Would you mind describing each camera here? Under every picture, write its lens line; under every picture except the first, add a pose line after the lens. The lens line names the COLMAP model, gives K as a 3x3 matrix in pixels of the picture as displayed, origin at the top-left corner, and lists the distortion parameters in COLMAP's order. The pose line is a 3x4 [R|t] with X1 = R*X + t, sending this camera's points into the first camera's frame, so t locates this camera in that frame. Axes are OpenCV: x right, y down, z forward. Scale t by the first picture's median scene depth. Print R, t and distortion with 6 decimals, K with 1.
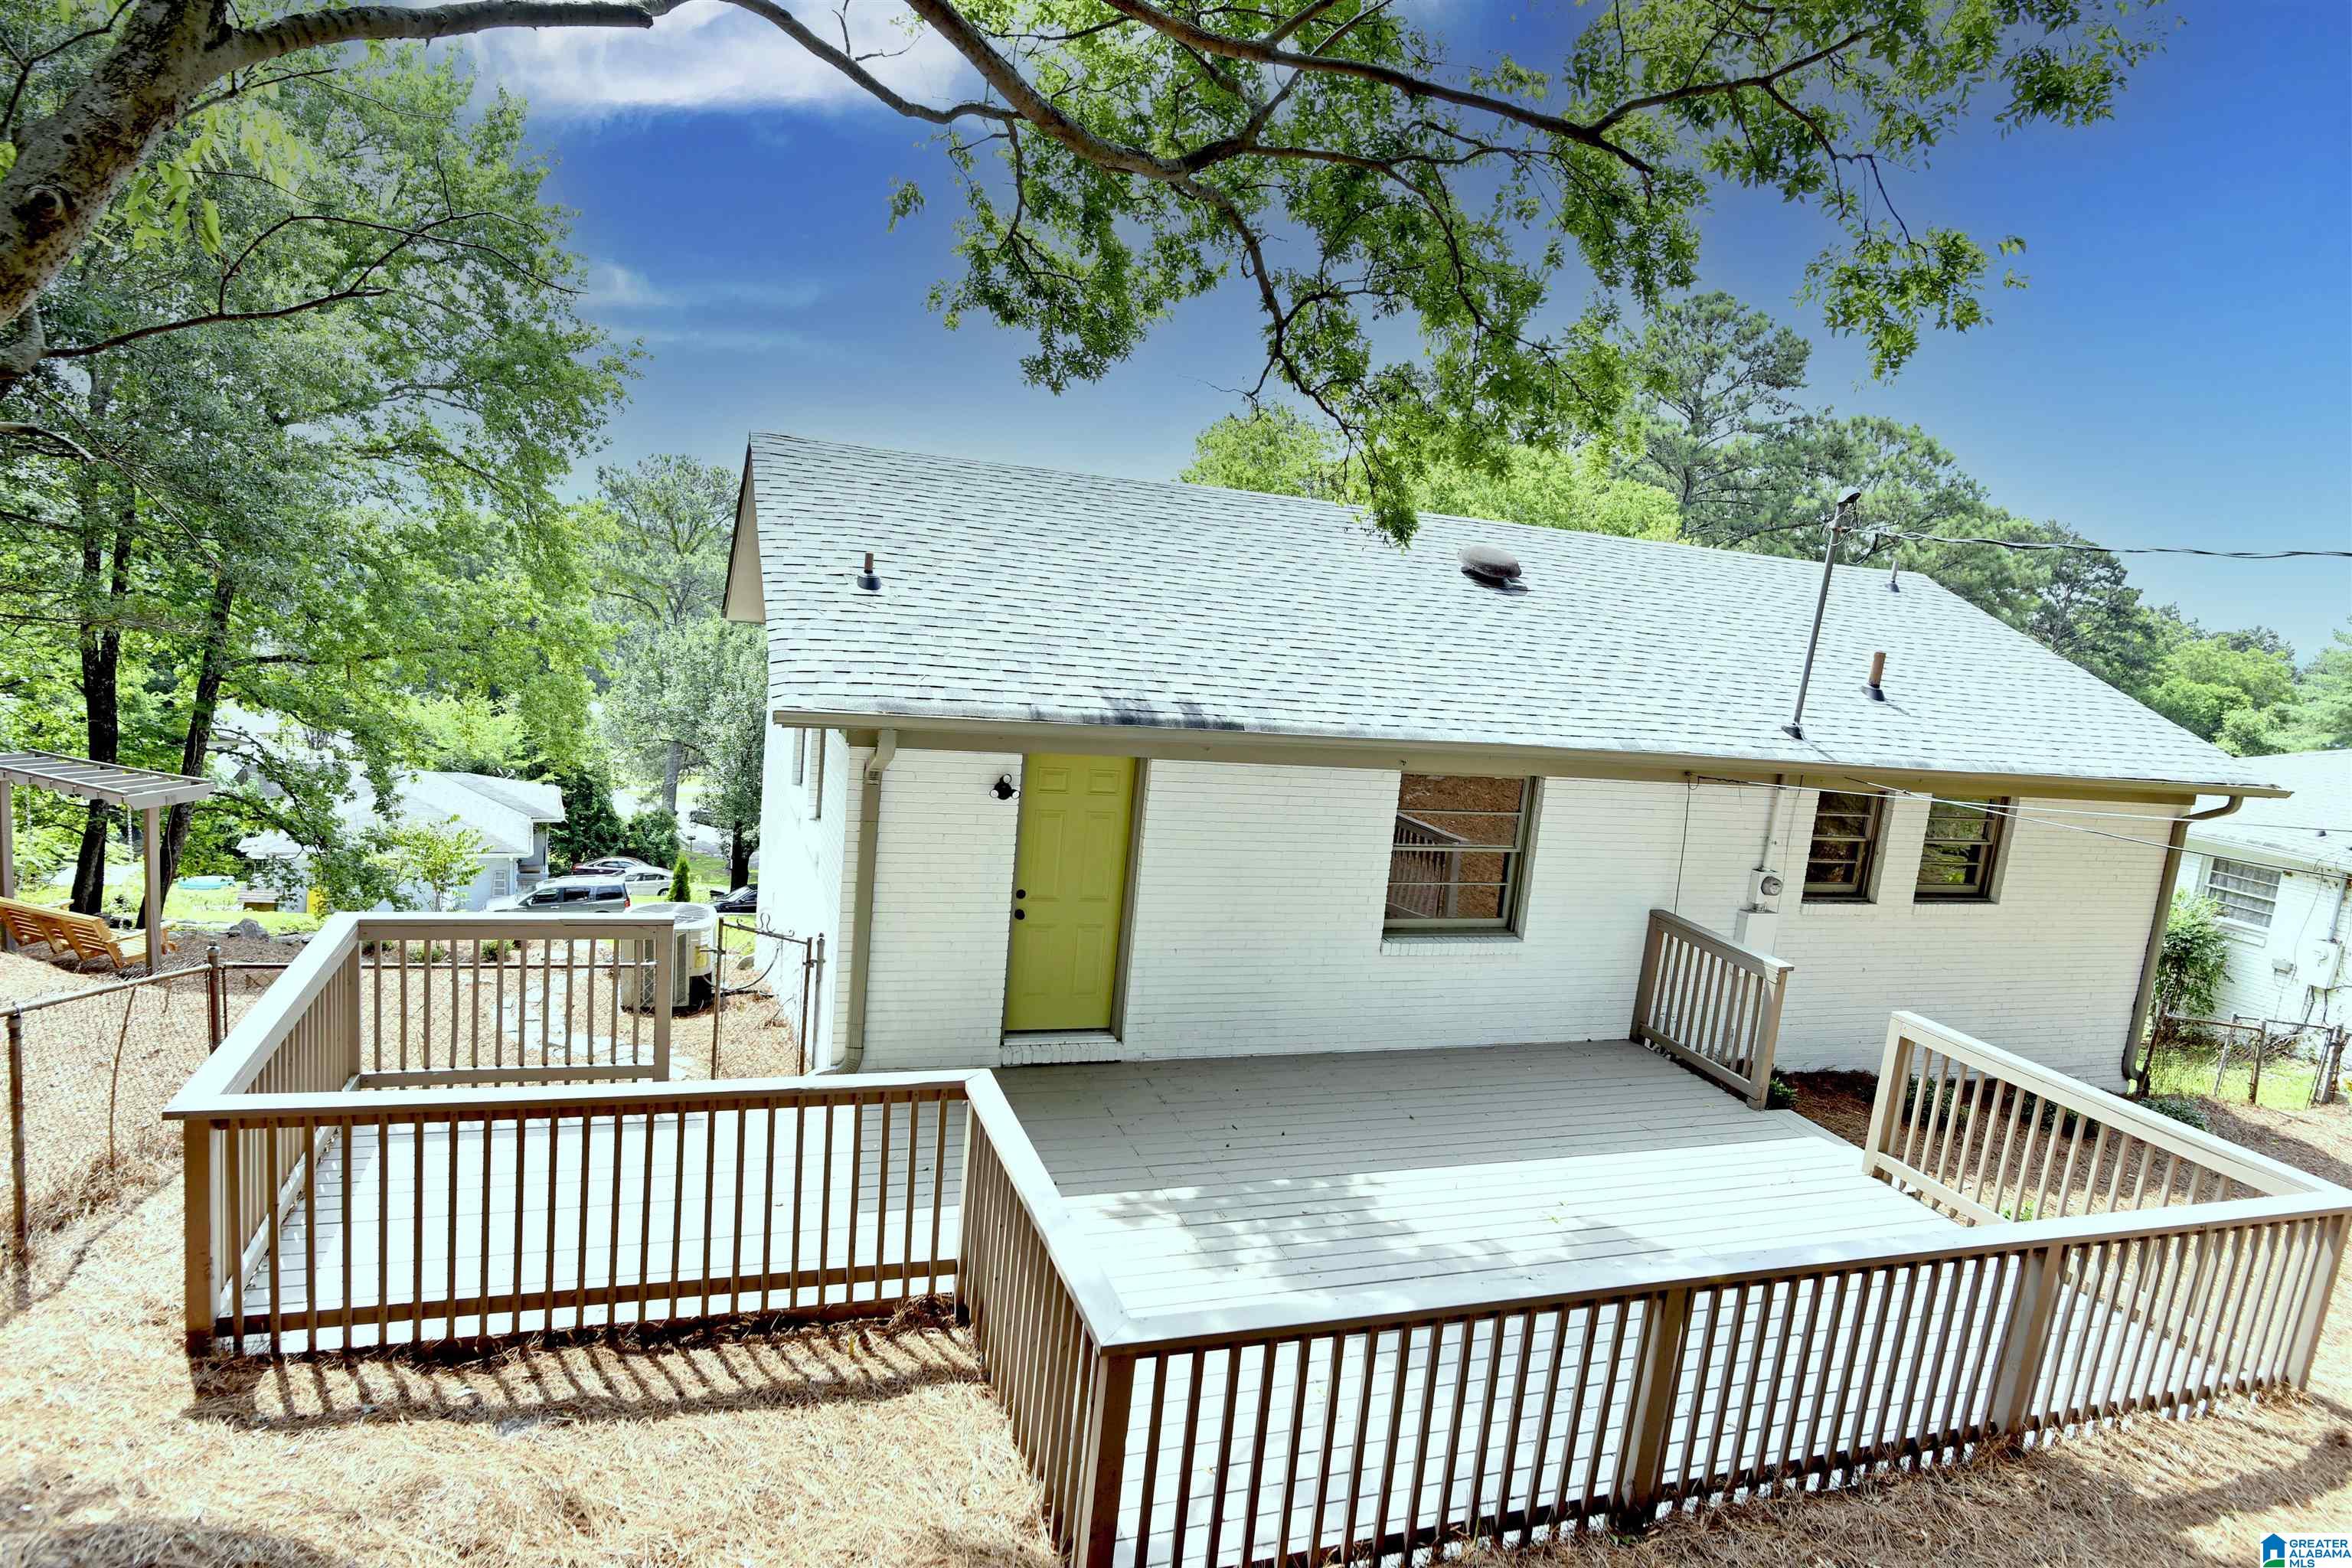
lens RADIAL K [[1348.9, 0, 1180.6], [0, 1348.9, 792.0], [0, 0, 1]] dist [-0.009883, 0.005286]
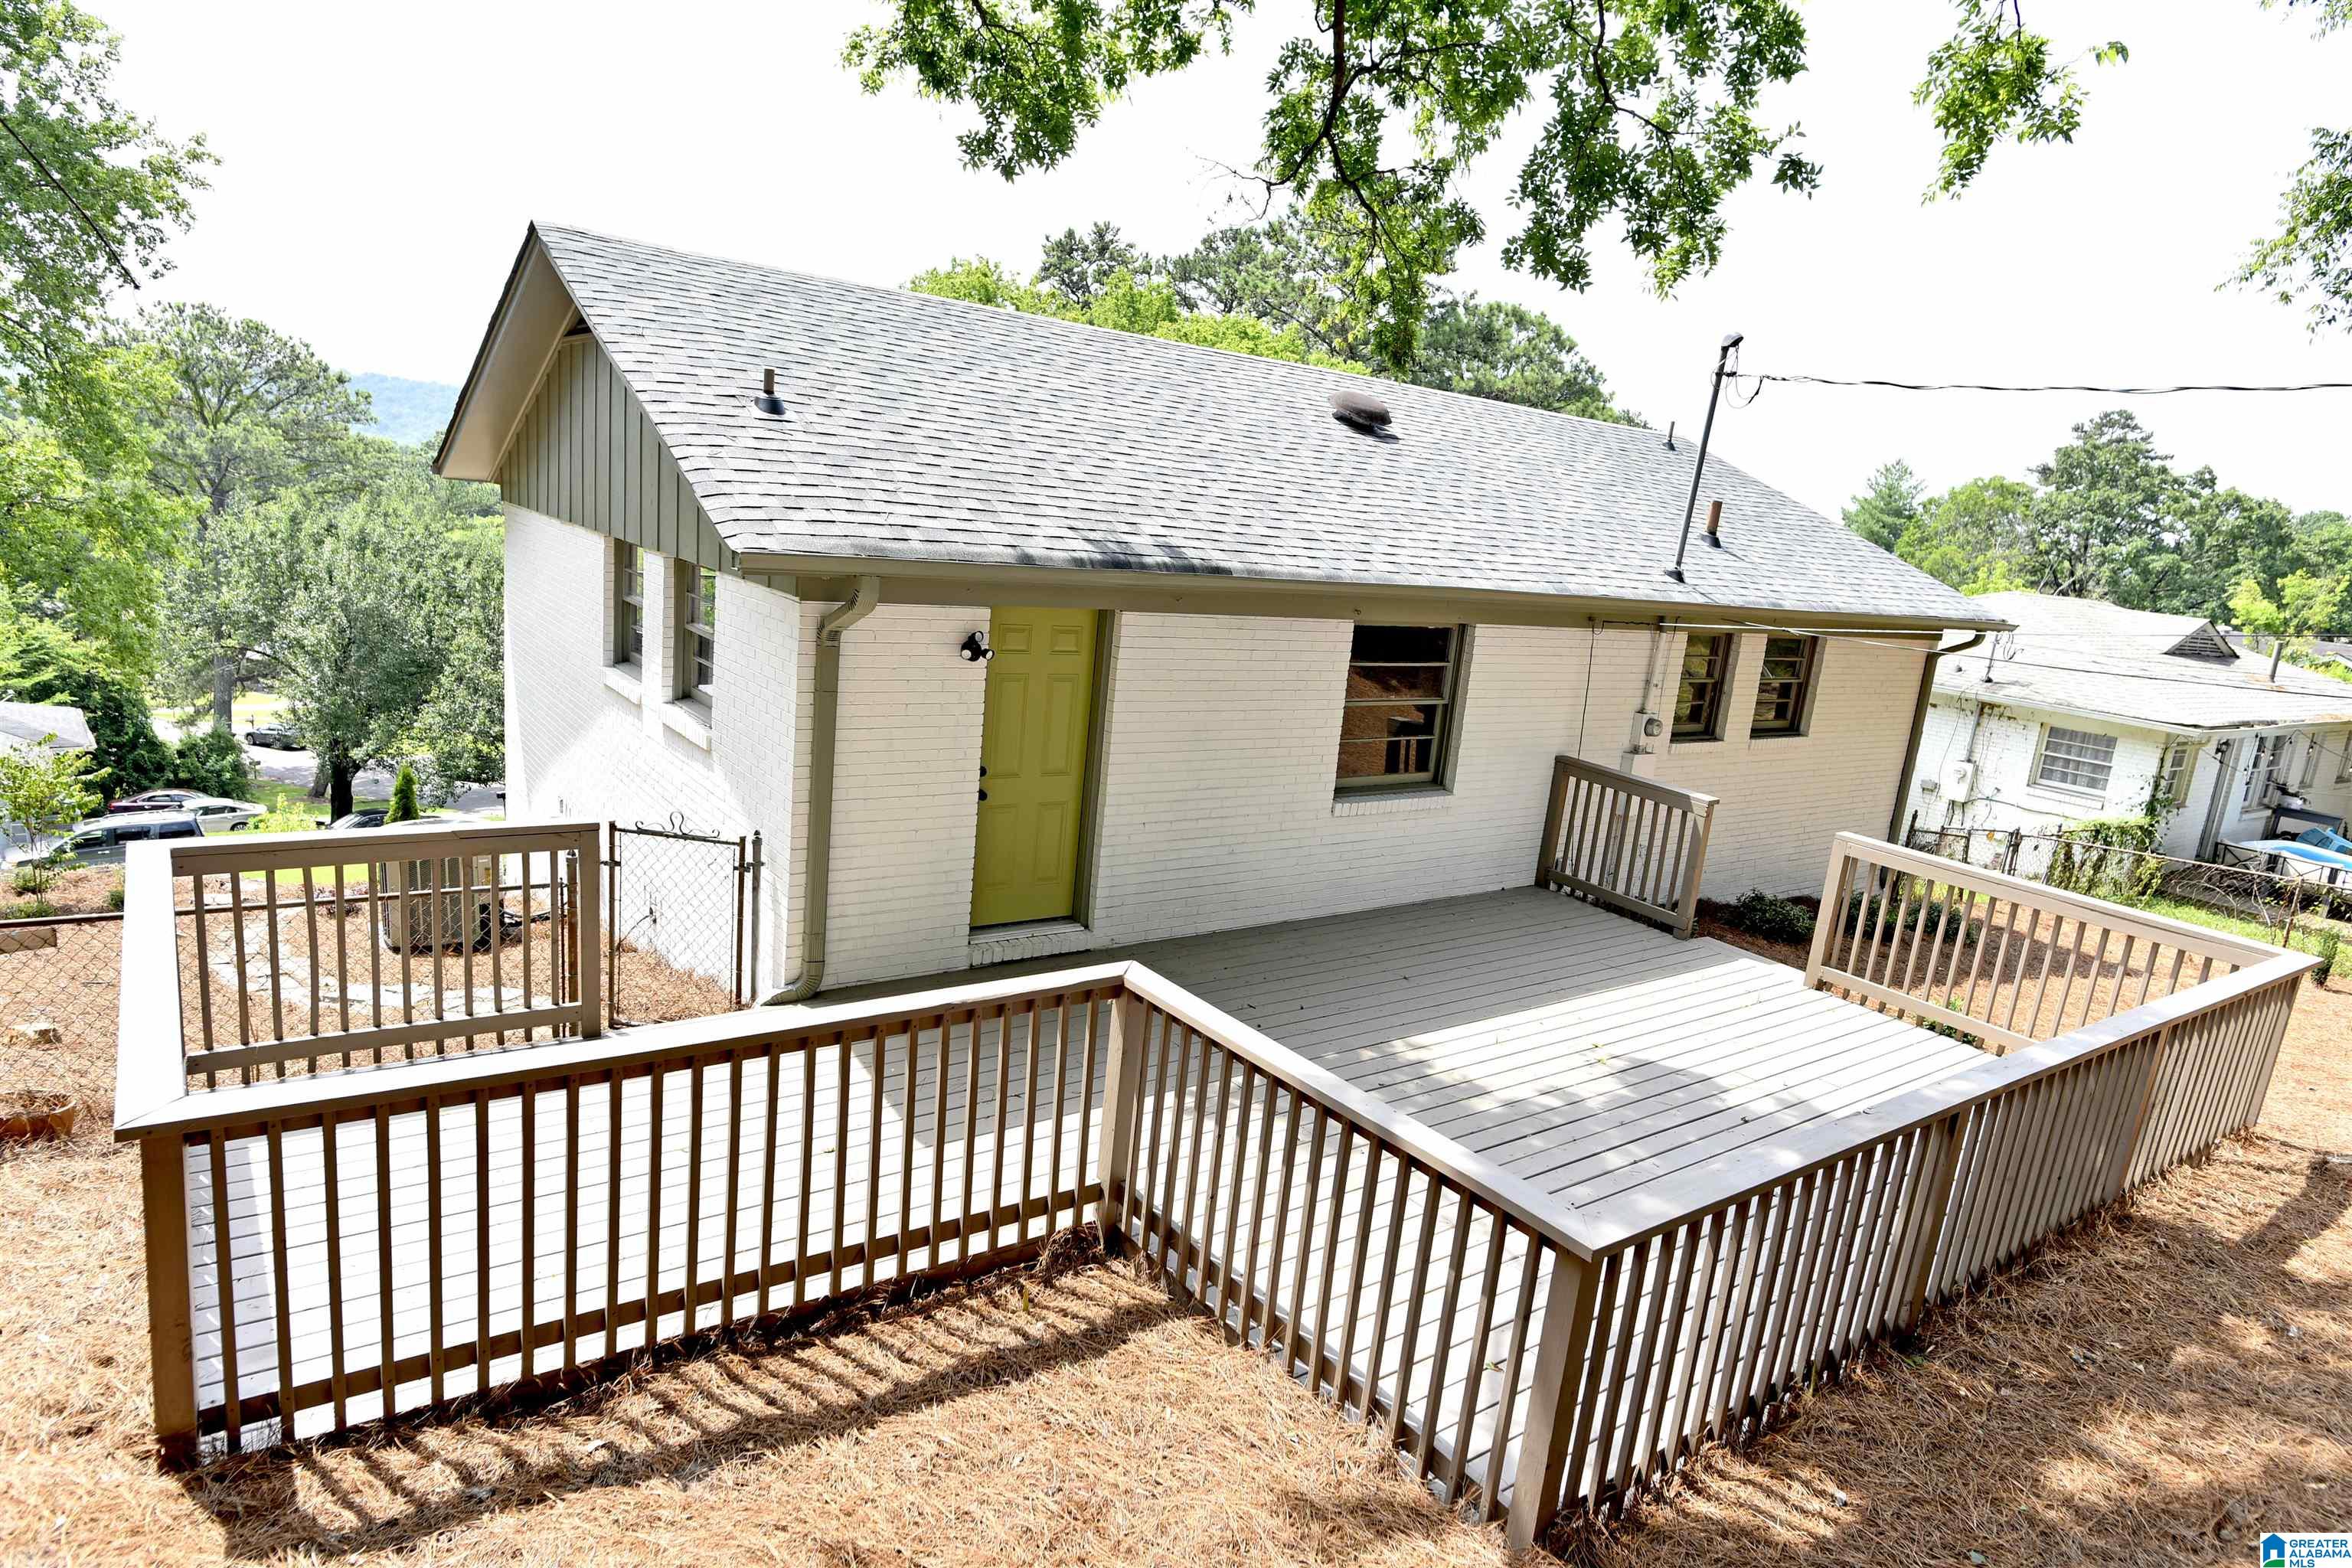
lens RADIAL K [[1348.9, 0, 1177.1], [0, 1348.9, 789.5], [0, 0, 1]] dist [-0.009883, 0.005286]
pose [[0.960299, -0.061301, 0.272154, -0.227279], [0.039970, 0.995727, 0.083246, 0.019313], [-0.276094, -0.069063, 0.958646, 0.122959]]
